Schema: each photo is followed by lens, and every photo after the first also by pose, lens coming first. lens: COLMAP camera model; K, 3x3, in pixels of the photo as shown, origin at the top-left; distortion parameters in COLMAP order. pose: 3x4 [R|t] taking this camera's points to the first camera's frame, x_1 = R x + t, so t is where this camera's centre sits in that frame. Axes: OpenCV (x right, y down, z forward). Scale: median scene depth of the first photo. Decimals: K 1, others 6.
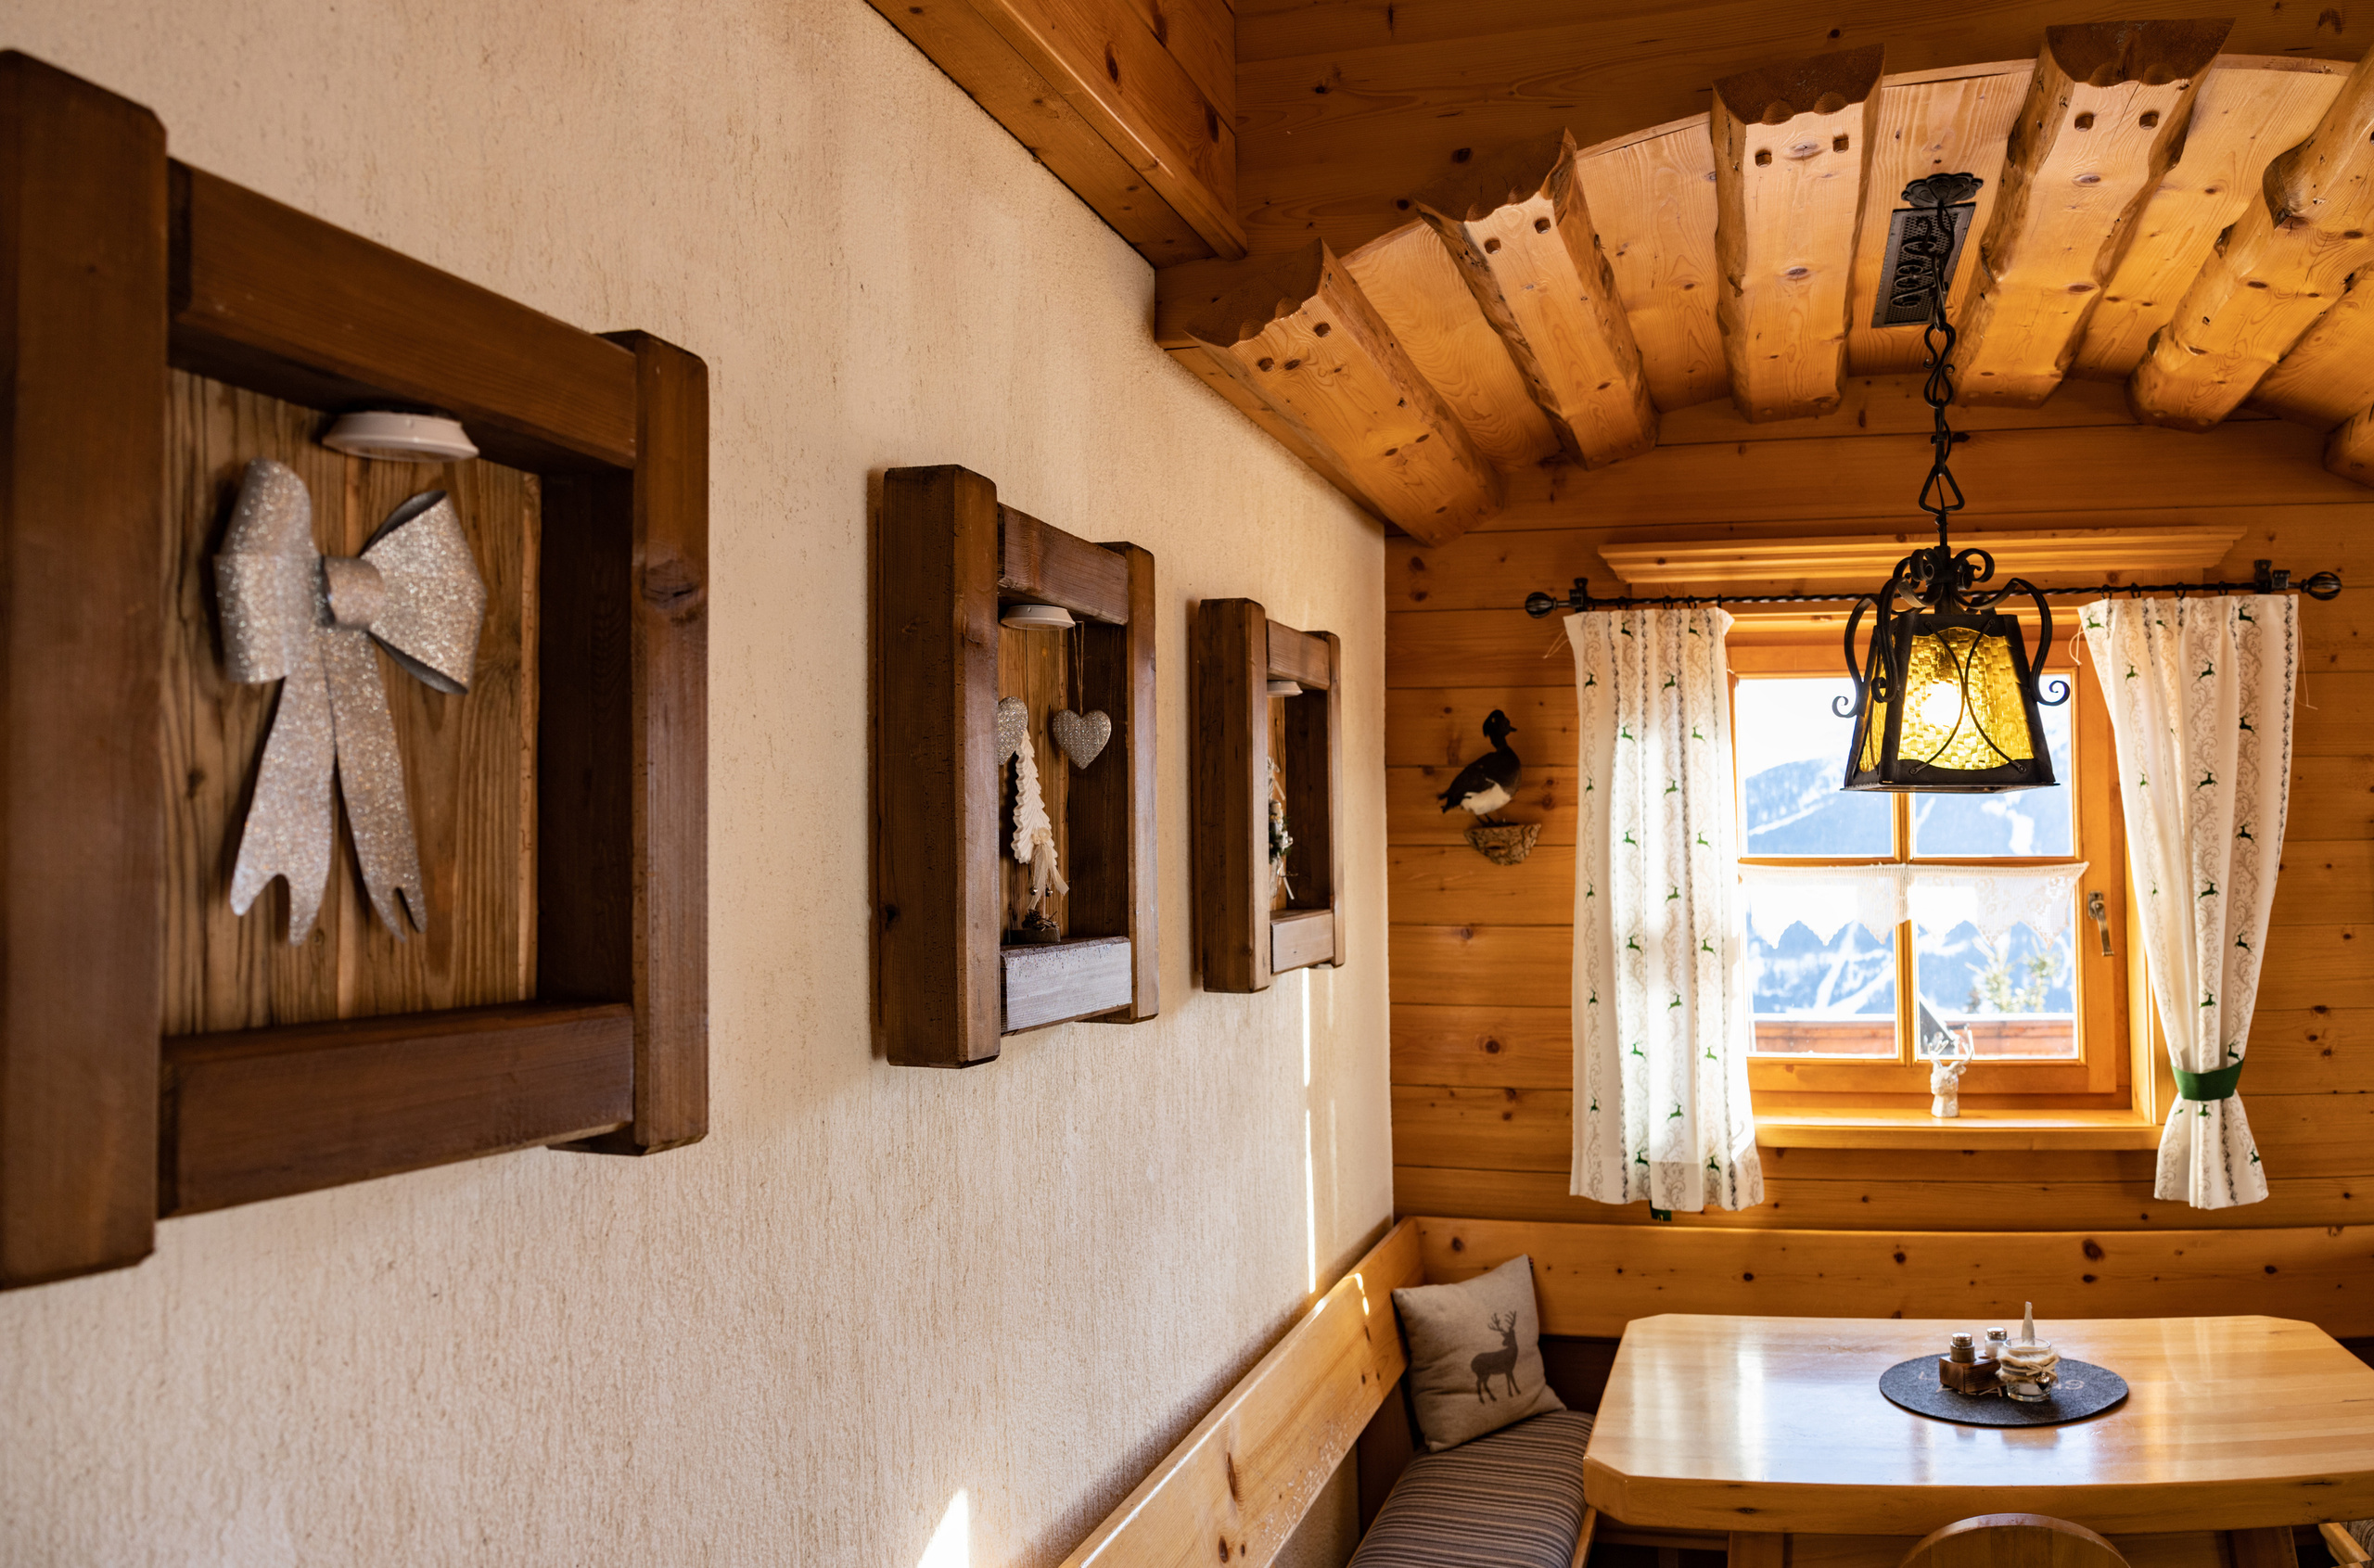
lens RADIAL K [[1837.9, 0, 1187.0], [0, 1837.9, 784.0], [0, 0, 1]] dist [0.107563, -0.124190]
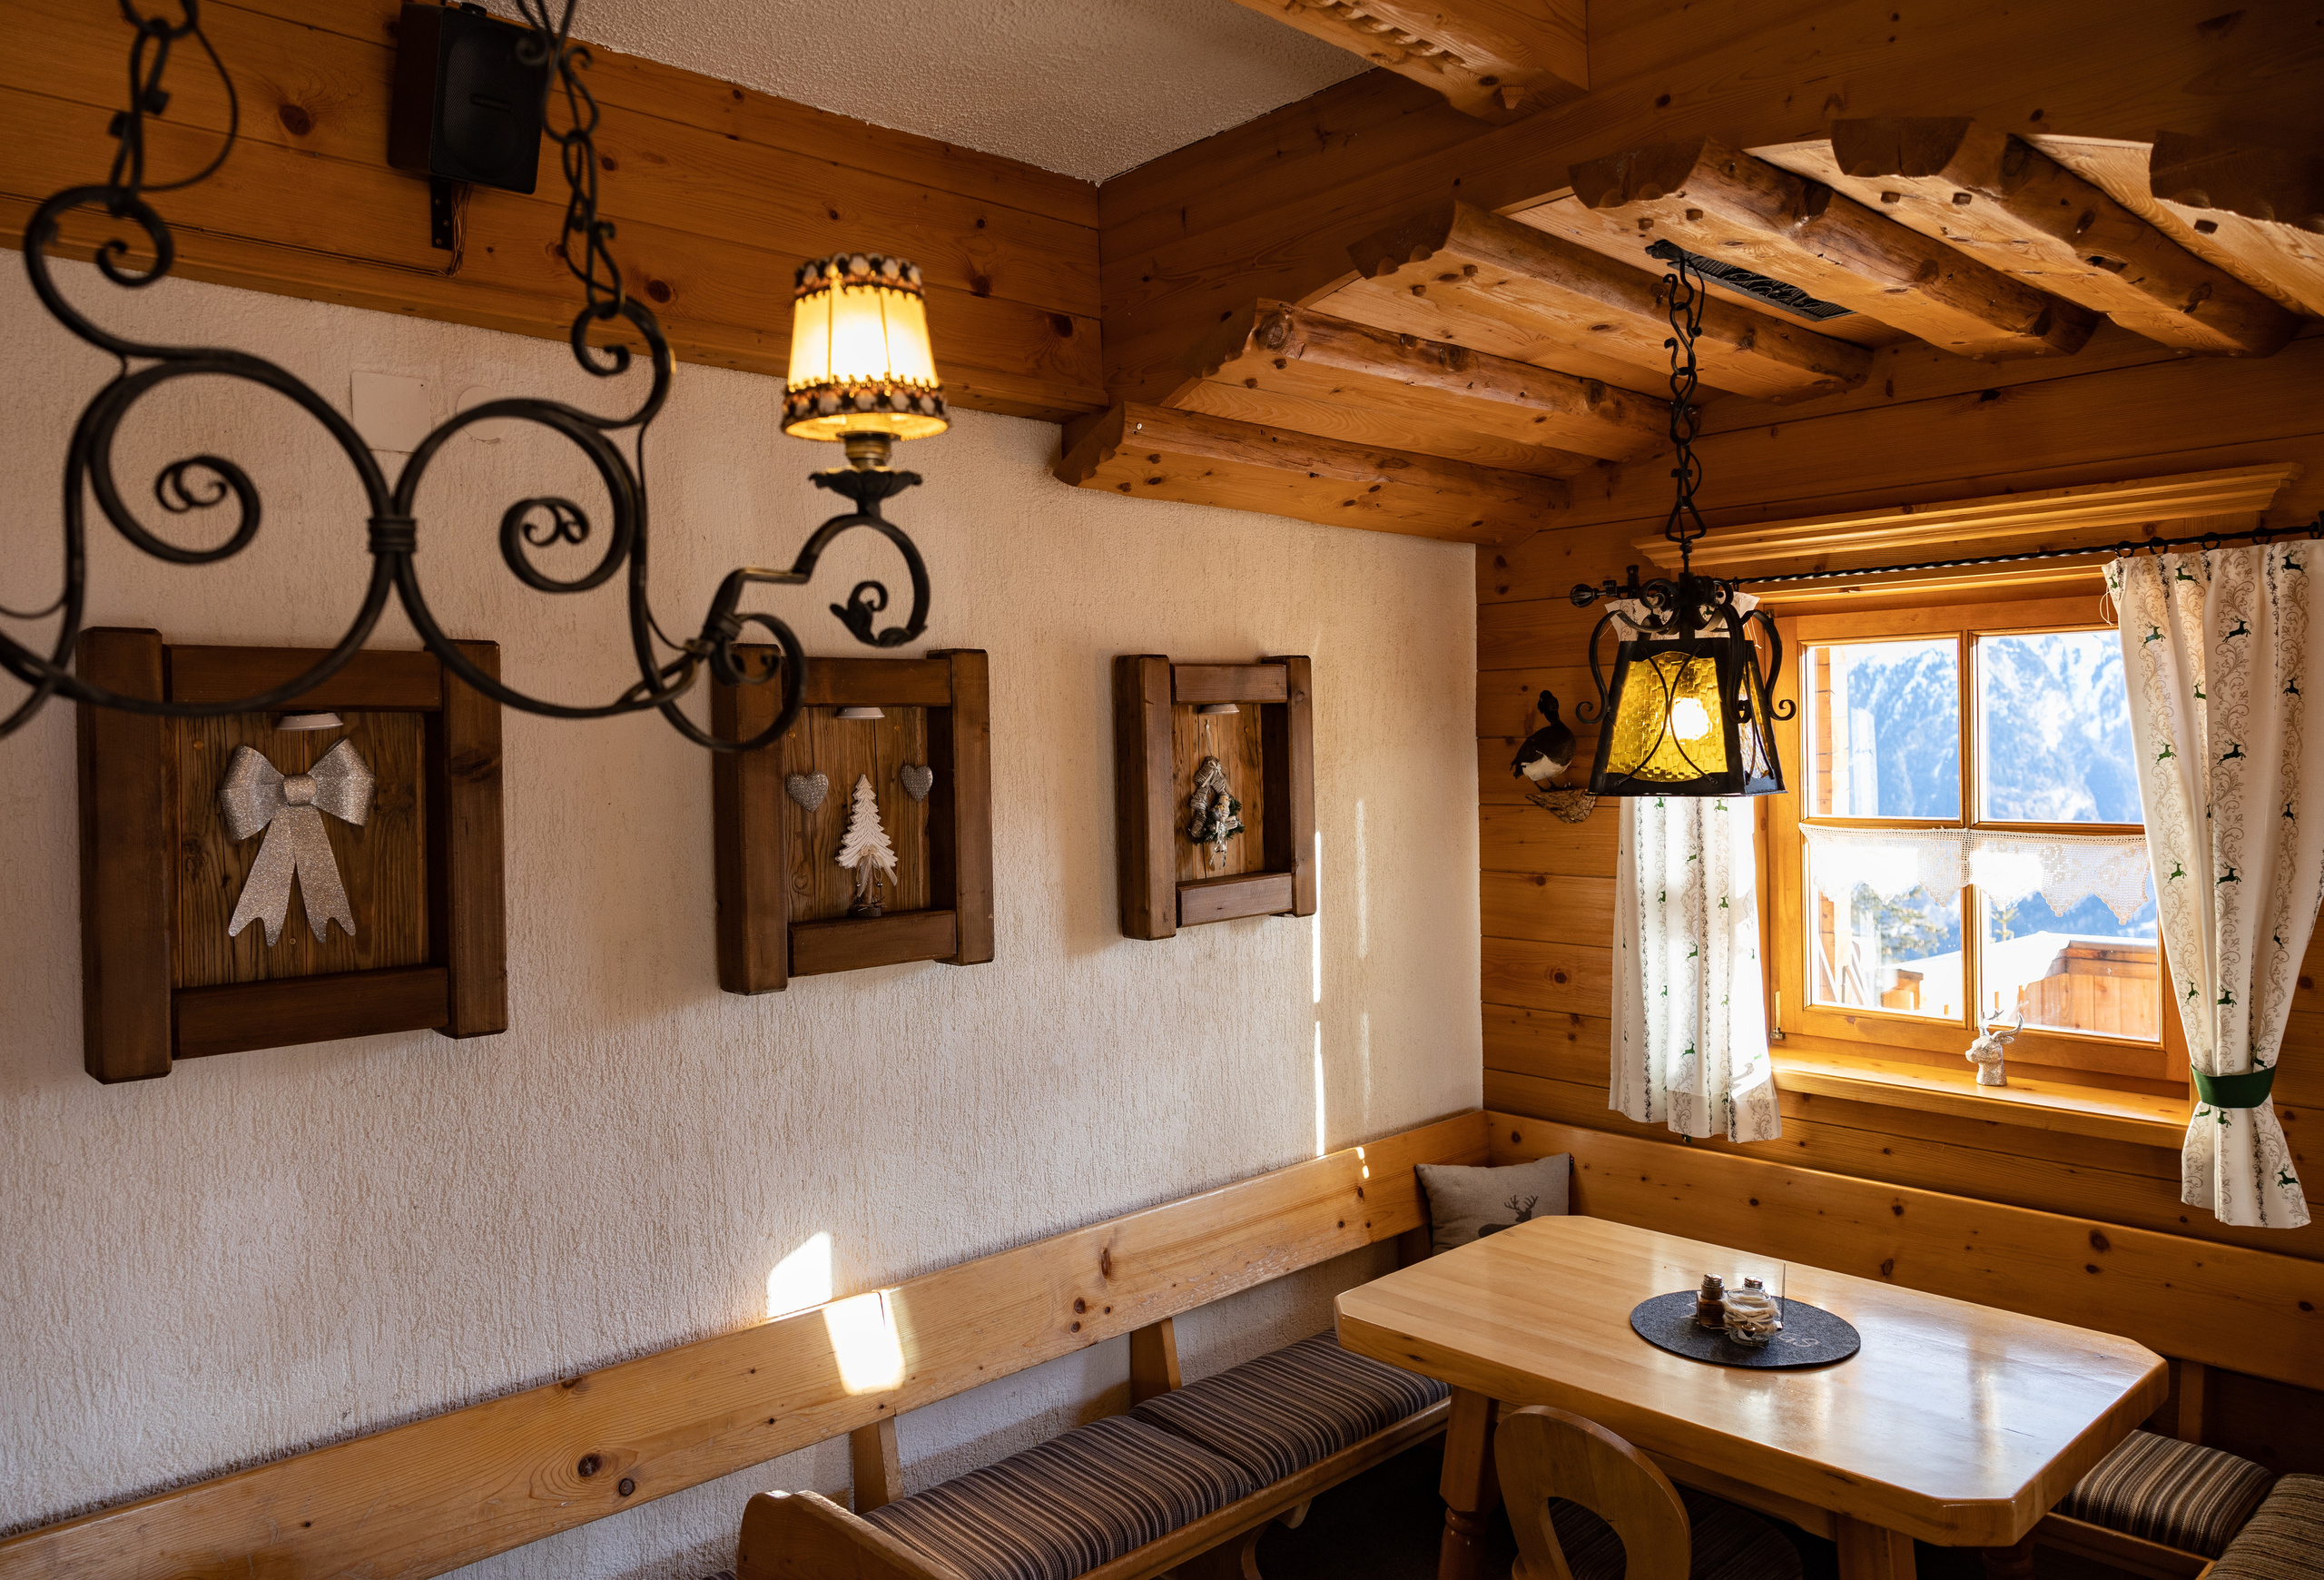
lens RADIAL K [[1703.2, 0, 1162.0], [0, 1703.2, 790.0], [0, 0, 1]] dist [0.103882, 0.003072]
pose [[0.761838, 0.011558, -0.647664, 0.697617], [0.062088, 0.993934, 0.090771, -0.092935], [0.644785, -0.109365, 0.756499, 0.027282]]
